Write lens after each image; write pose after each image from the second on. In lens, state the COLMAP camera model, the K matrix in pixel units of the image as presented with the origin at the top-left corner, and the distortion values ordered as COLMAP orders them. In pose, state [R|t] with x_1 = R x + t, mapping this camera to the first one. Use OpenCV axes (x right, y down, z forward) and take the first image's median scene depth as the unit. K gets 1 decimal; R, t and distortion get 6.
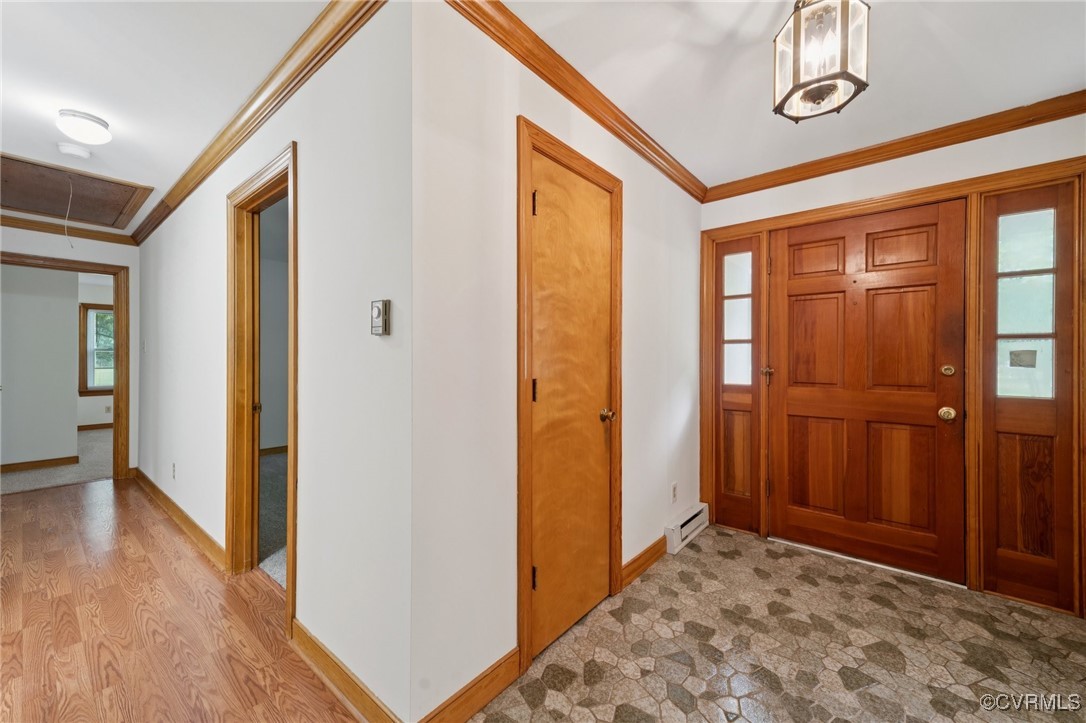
lens RADIAL K [[420.7, 0, 543.6], [0, 420.7, 360.0], [0, 0, 1]] dist [0.000435, 0.000004]
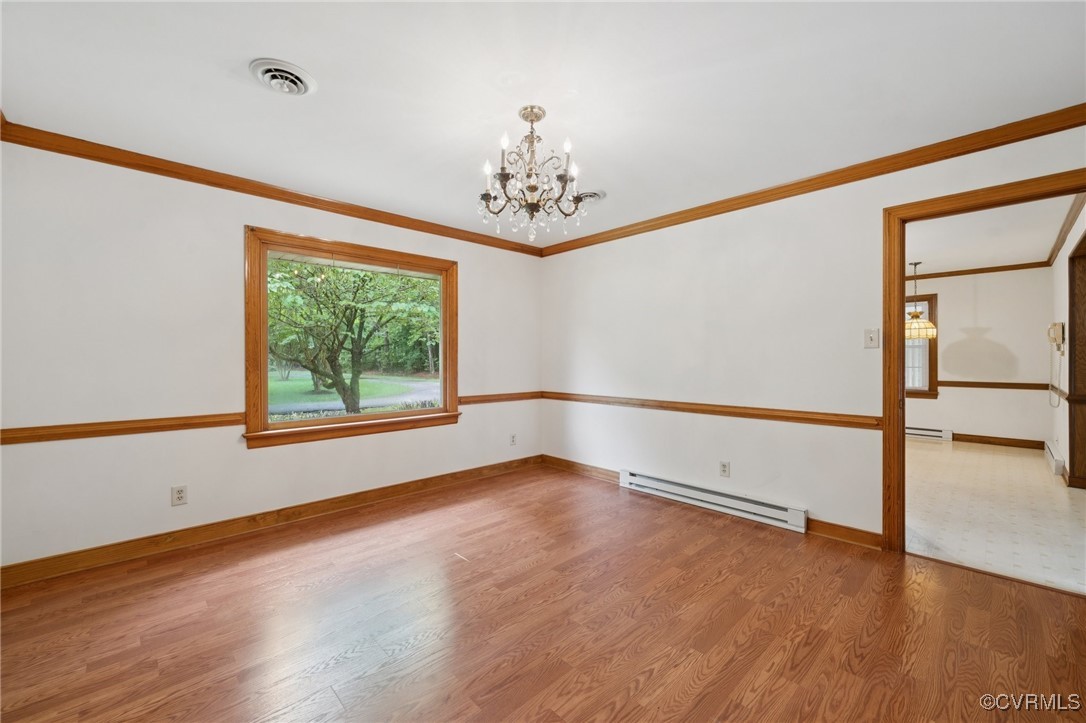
lens RADIAL K [[436.0, 0, 542.4], [0, 436.0, 361.4], [0, 0, 1]] dist [-0.000095, -0.000008]
pose [[0.134125, -0.003277, 0.990959, -1.914179], [0.000151, 0.999995, 0.003286, 0.020586], [-0.990964, -0.000291, 0.134125, 1.528313]]
